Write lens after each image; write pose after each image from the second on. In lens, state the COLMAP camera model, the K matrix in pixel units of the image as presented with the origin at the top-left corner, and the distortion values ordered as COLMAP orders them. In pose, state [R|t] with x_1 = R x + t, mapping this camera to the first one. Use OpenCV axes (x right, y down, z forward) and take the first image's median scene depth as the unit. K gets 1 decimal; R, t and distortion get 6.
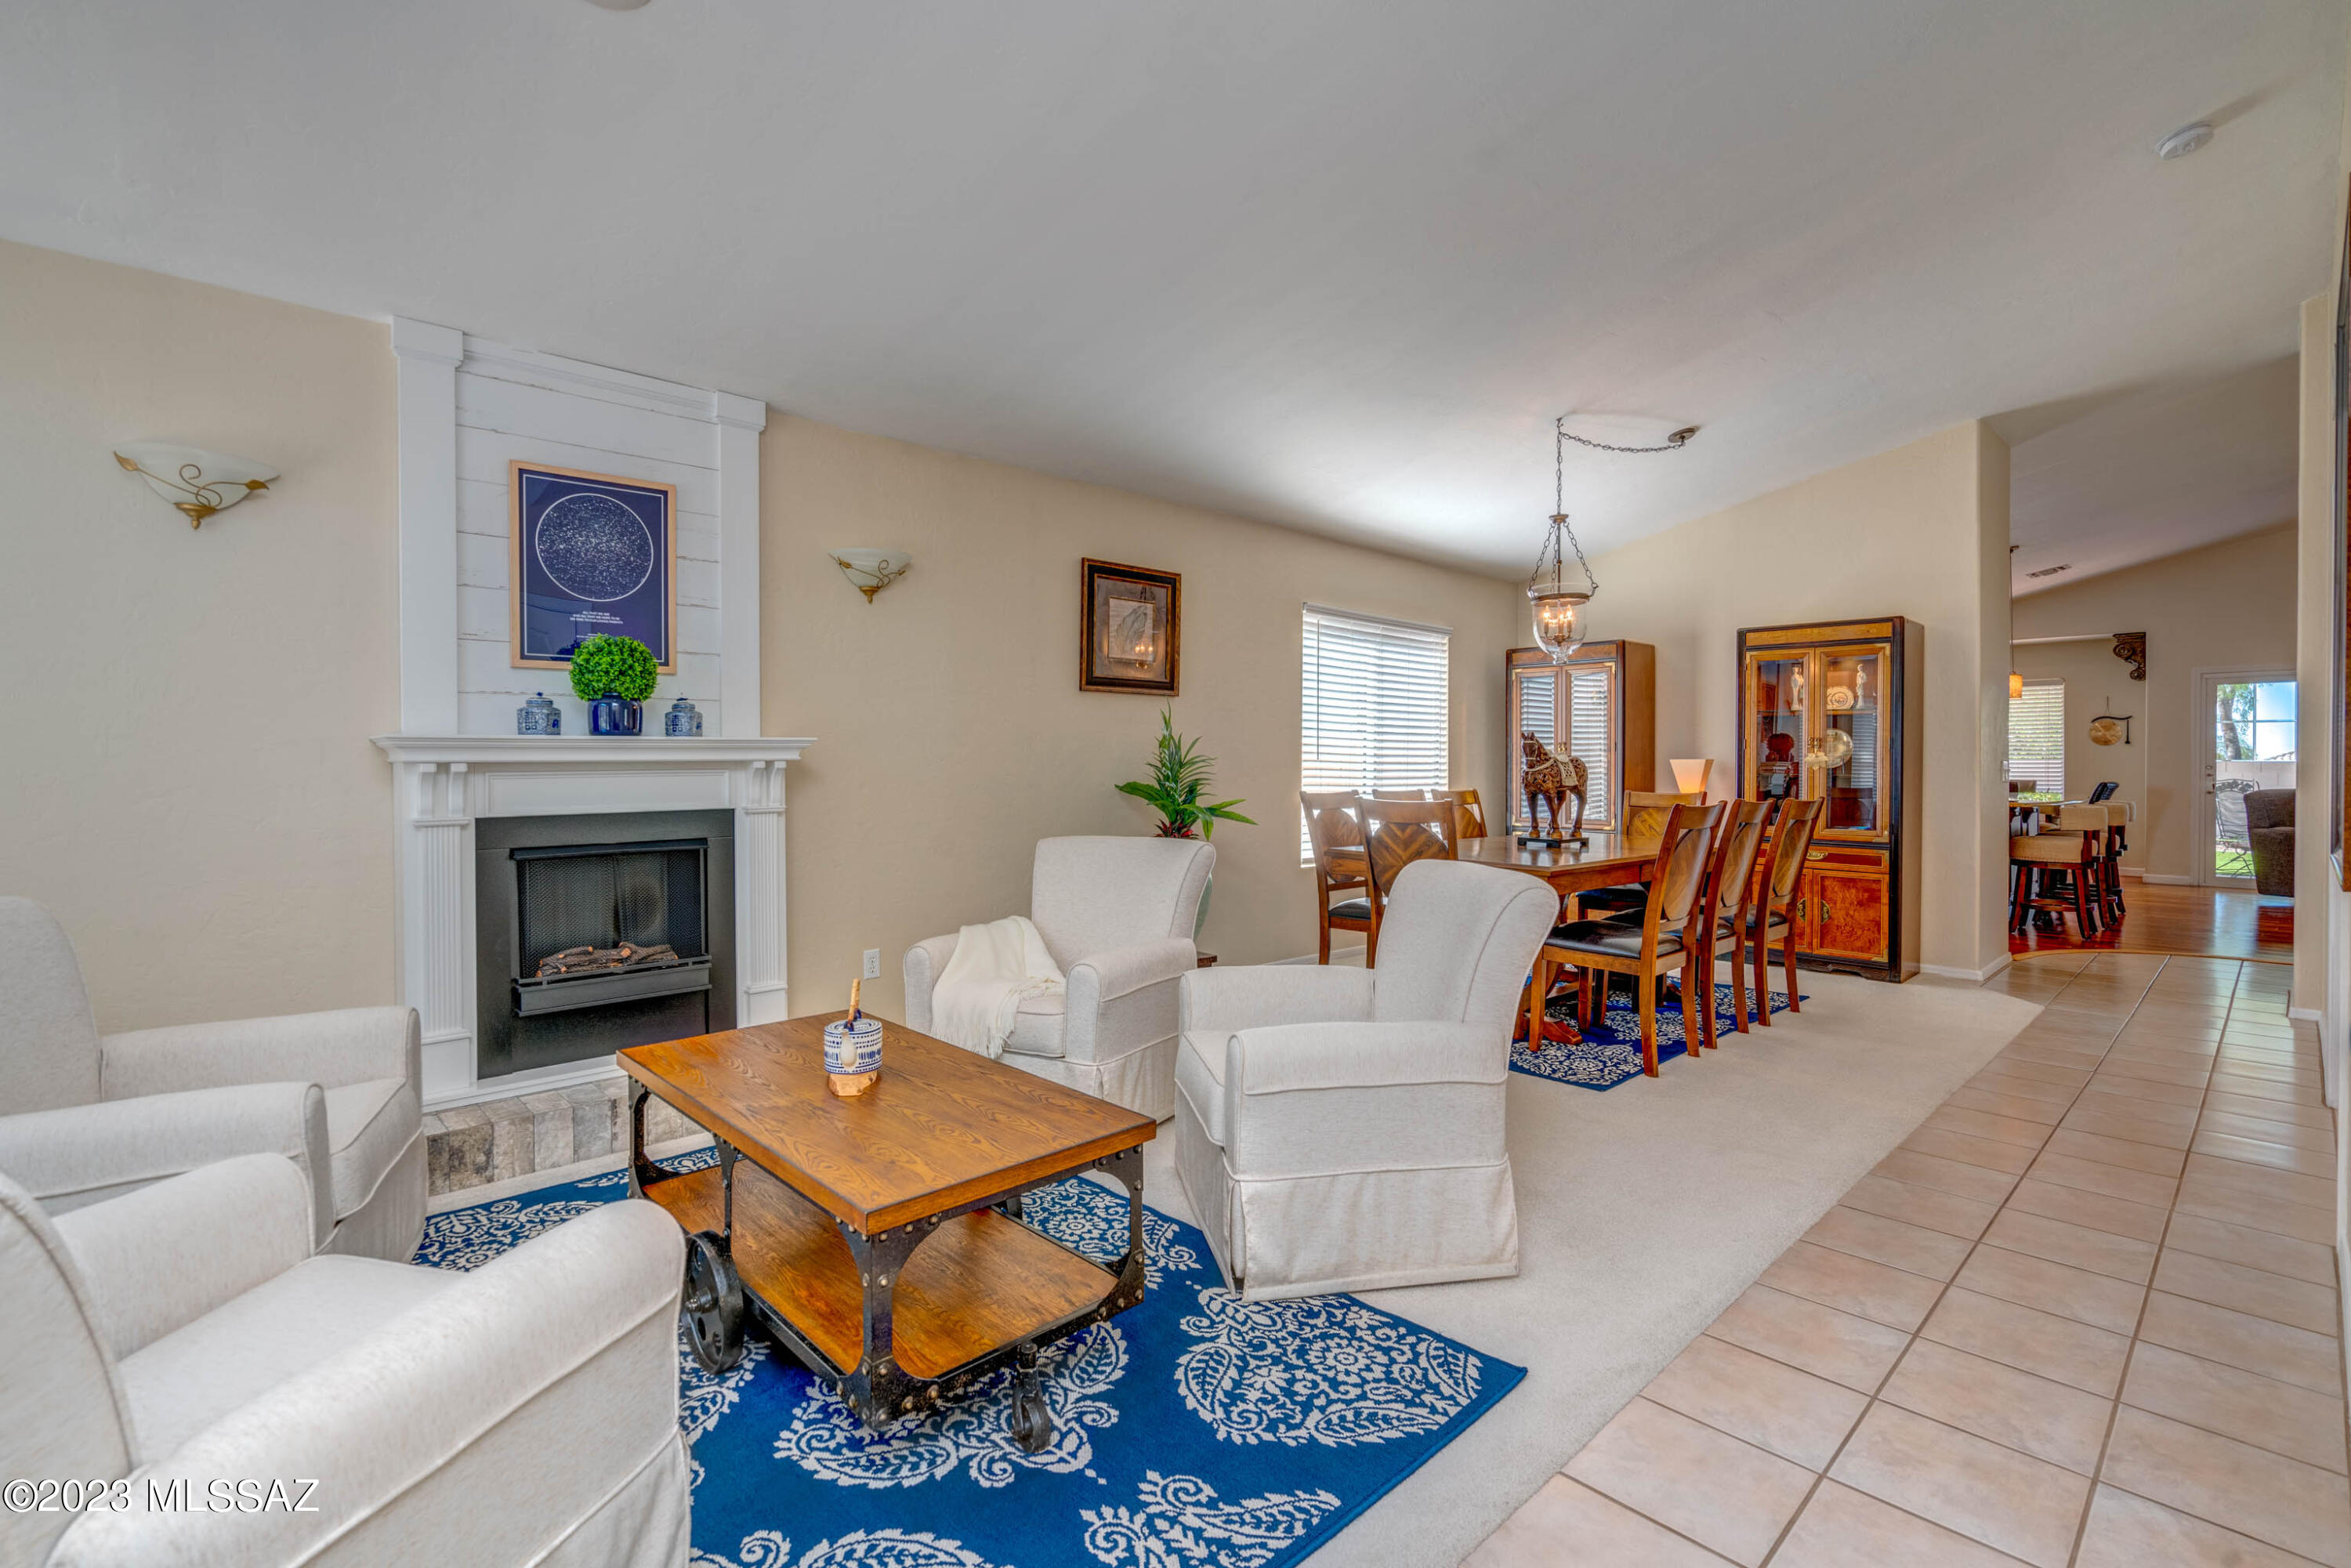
lens RADIAL K [[1068.8, 0, 1168.5], [0, 1068.8, 775.9], [0, 0, 1]] dist [-0.001527, 0.000276]
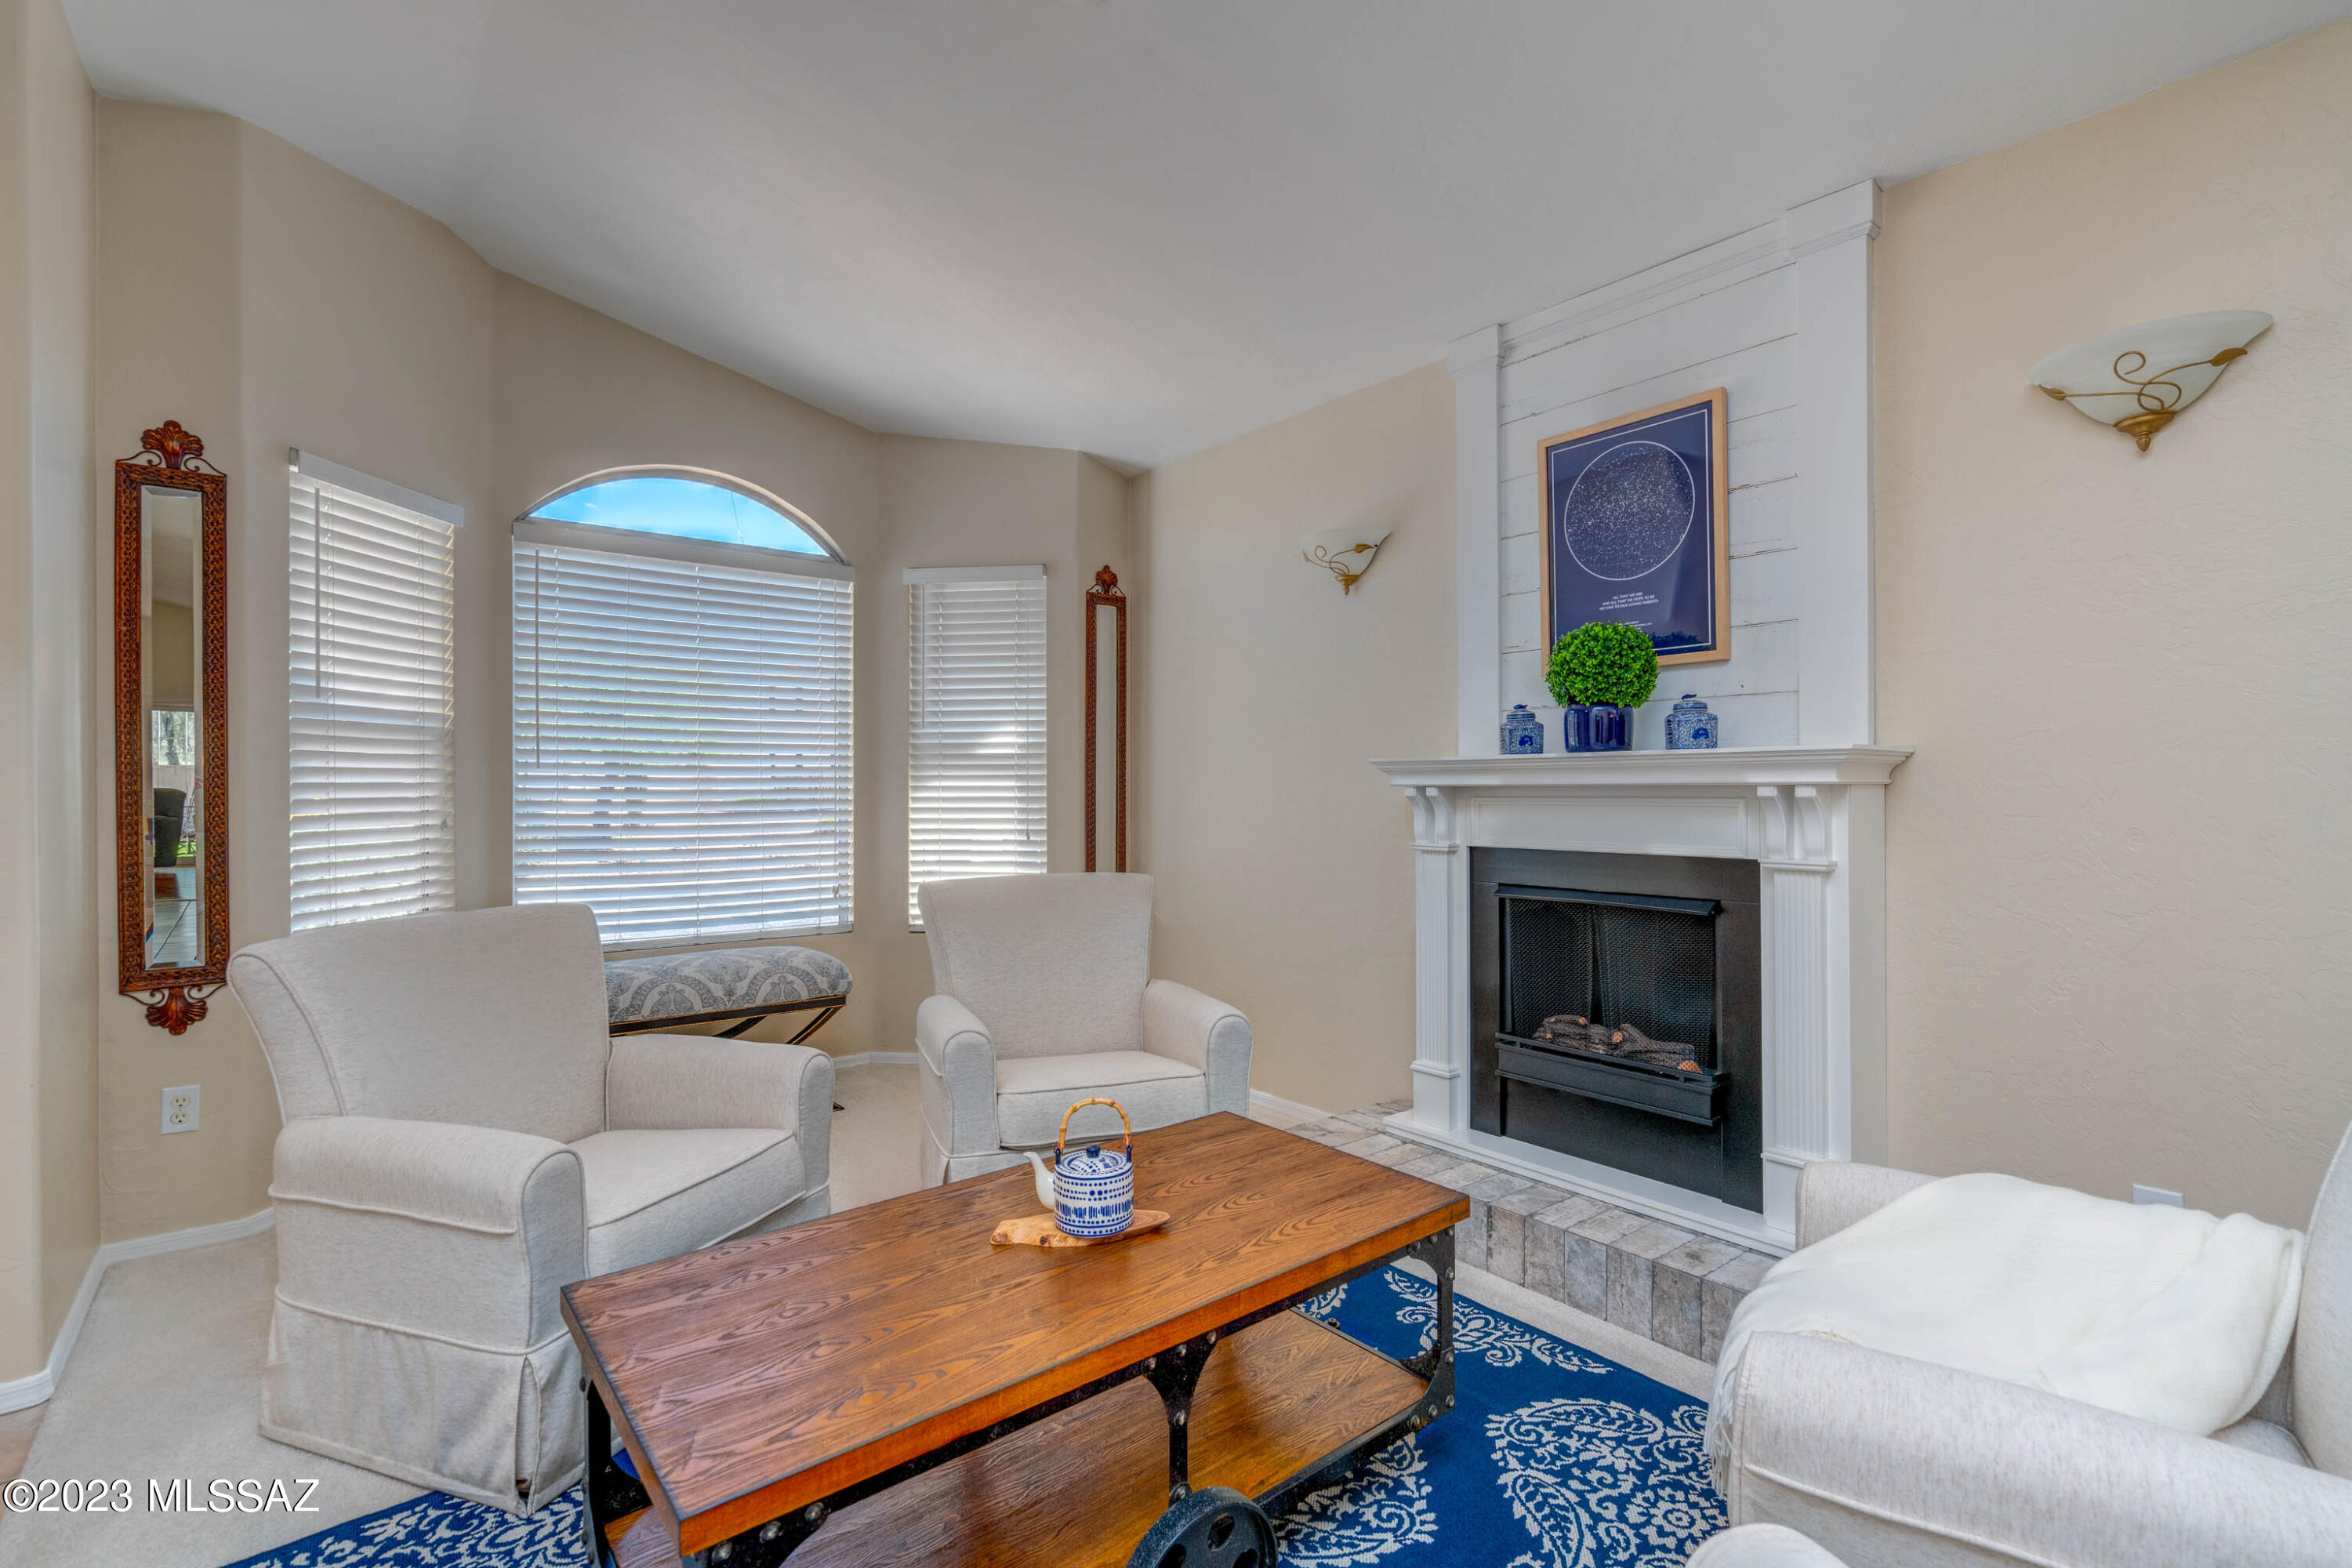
lens RADIAL K [[1069.3, 0, 1181.3], [0, 1069.3, 786.0], [0, 0, 1]] dist [-0.001527, 0.000276]
pose [[-0.072500, 0.002641, -0.997365, 0.276651], [-0.016372, 0.999859, 0.003838, -0.011328], [0.997234, 0.016607, -0.072446, 0.760357]]
